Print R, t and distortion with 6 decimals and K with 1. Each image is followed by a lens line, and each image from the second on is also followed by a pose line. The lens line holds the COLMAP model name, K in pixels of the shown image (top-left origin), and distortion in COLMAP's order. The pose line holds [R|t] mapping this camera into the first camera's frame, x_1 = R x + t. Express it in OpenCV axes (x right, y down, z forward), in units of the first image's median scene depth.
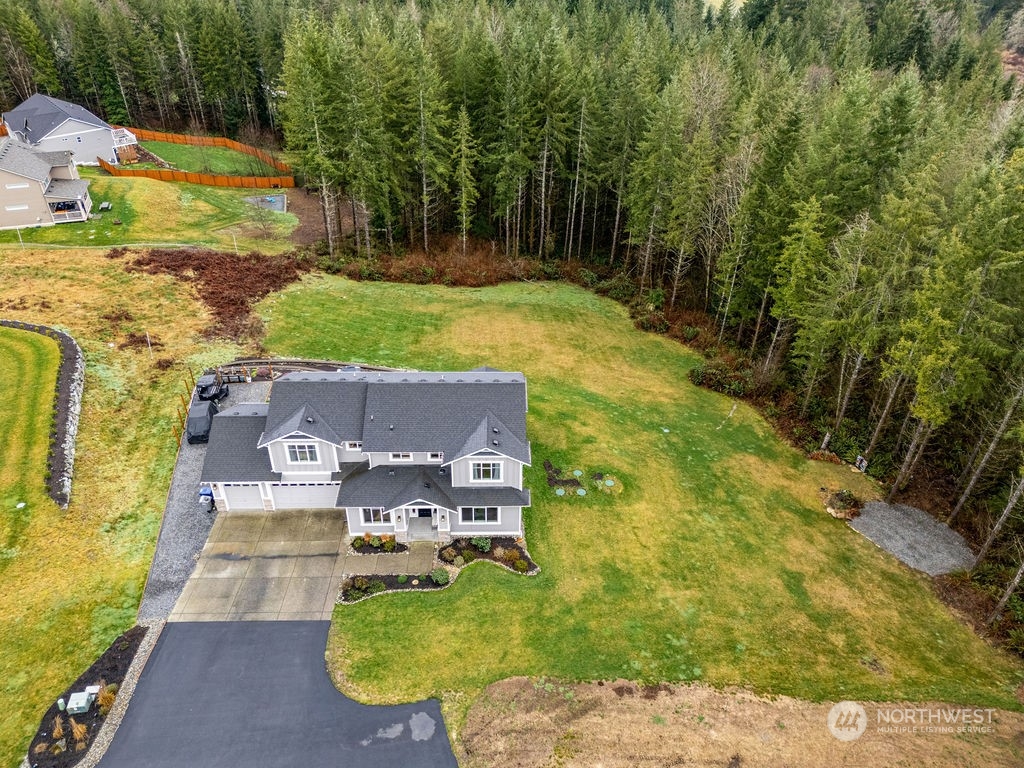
lens RADIAL K [[710.5, 0, 512.0], [0, 710.5, 384.0], [0, 0, 1]] dist [0.007138, -0.001139]
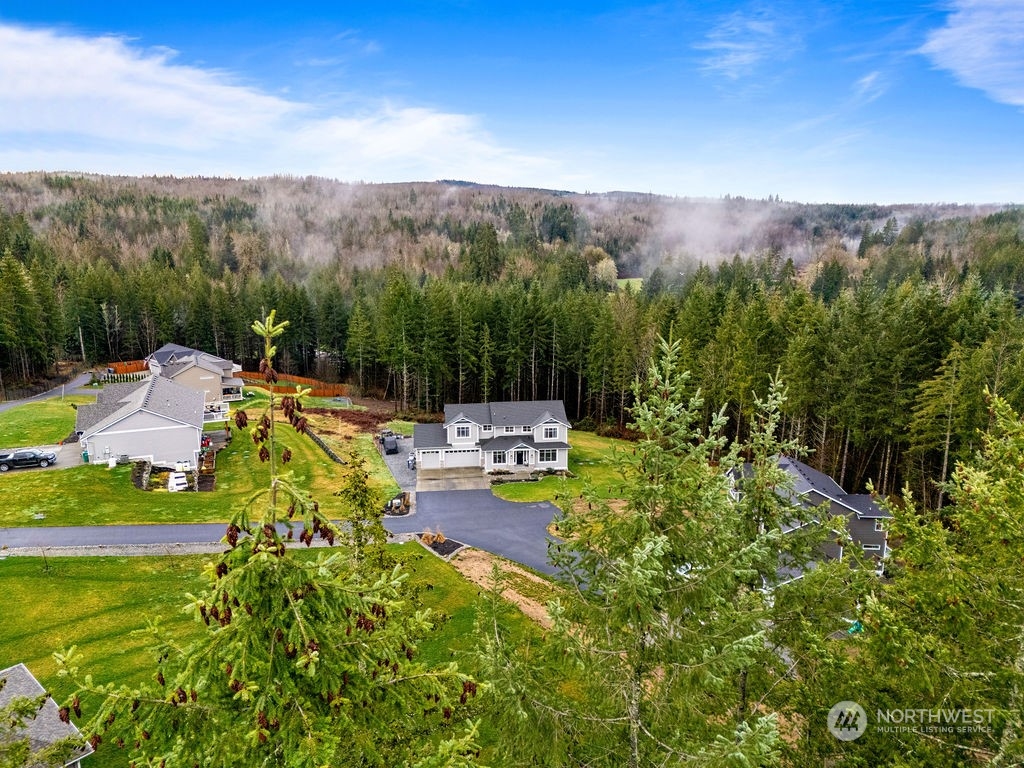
lens RADIAL K [[710.5, 0, 512.0], [0, 710.5, 384.0], [0, 0, 1]] dist [0.007138, -0.001139]
pose [[0.994519, -0.034436, 0.098720, -0.186743], [0.069808, 0.921614, -0.381779, 0.414703], [-0.077835, 0.386578, 0.918966, -0.535529]]
